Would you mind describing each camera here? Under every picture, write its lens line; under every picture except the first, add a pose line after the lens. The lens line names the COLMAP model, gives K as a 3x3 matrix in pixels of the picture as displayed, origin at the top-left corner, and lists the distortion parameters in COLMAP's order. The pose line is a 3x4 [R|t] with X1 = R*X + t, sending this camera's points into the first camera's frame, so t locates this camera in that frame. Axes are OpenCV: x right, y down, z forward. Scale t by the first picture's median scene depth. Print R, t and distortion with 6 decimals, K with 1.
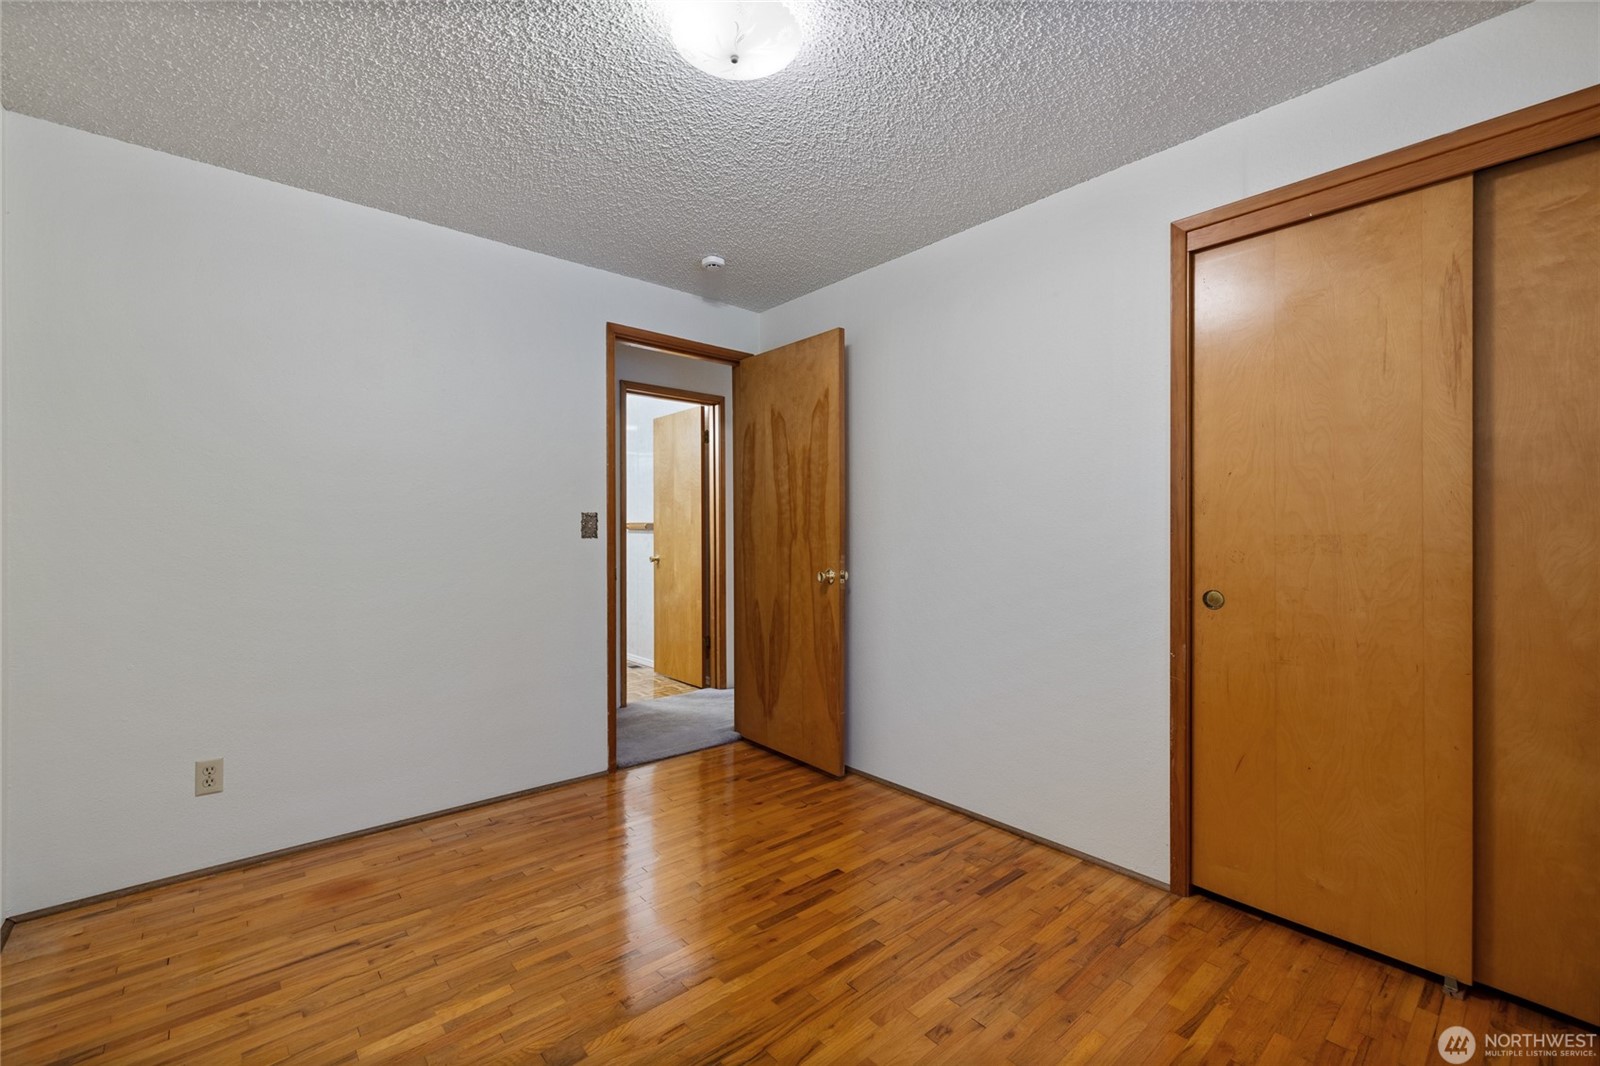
lens RADIAL K [[683.4, 0, 810.6], [0, 683.4, 528.0], [0, 0, 1]] dist [-0.000864, 0.000908]
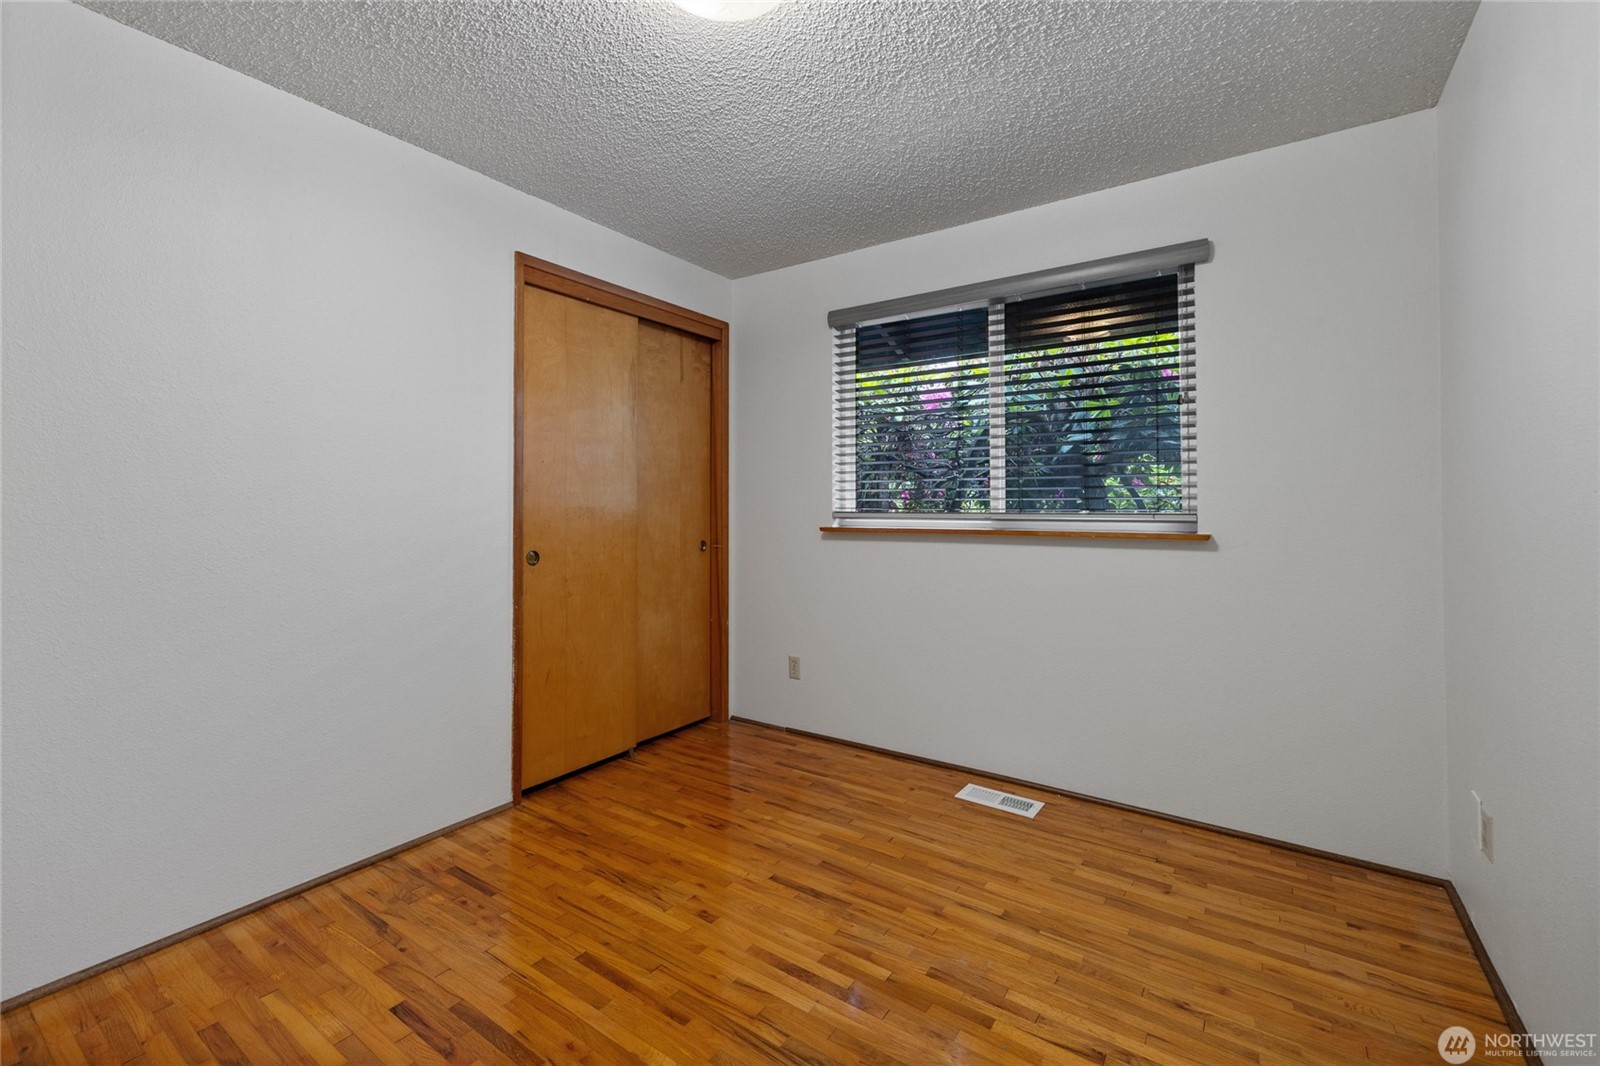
lens RADIAL K [[683.4, 0, 755.8], [0, 683.4, 515.7], [0, 0, 1]] dist [-0.000864, 0.000908]
pose [[-0.201211, -0.018292, 0.979377, -0.807174], [-0.000477, 0.999827, 0.018576, 0.004497], [-0.979548, 0.003270, -0.201185, 0.930705]]
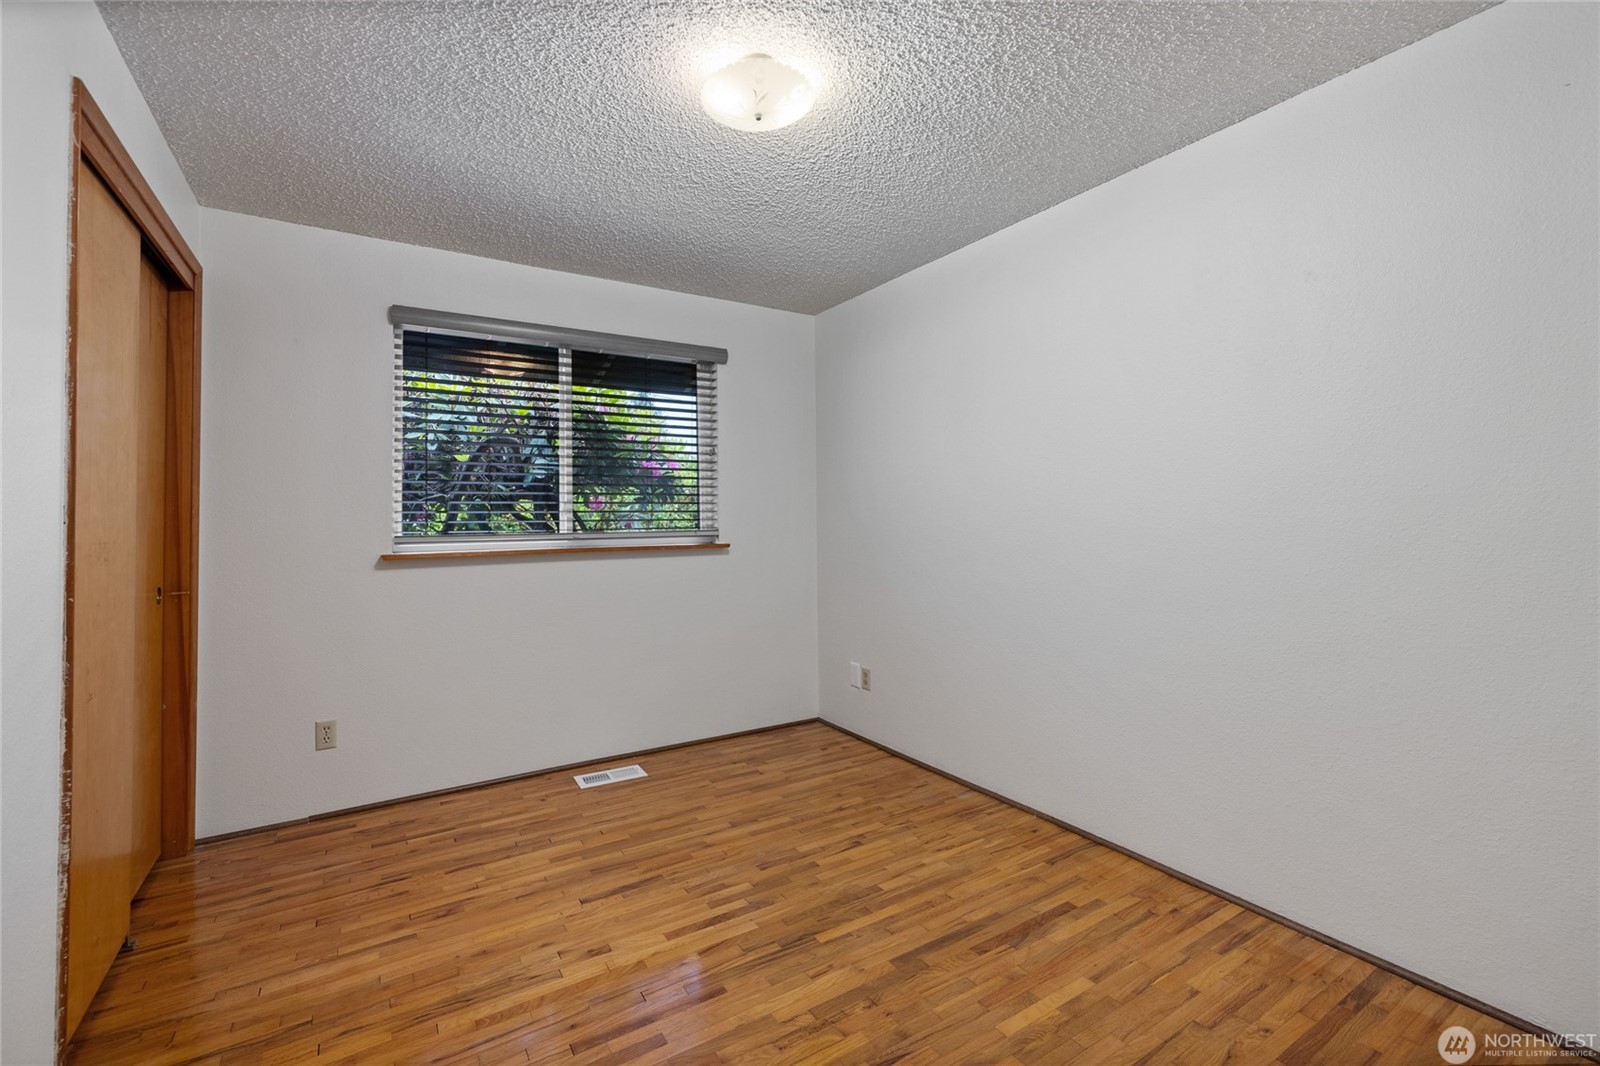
lens RADIAL K [[683.4, 0, 794.6], [0, 683.4, 522.9], [0, 0, 1]] dist [-0.000864, 0.000908]
pose [[-0.983666, 0.005236, 0.179926, -0.292398], [0.006880, 0.999940, 0.008511, -0.009714], [-0.179871, 0.009610, -0.983643, 1.688186]]
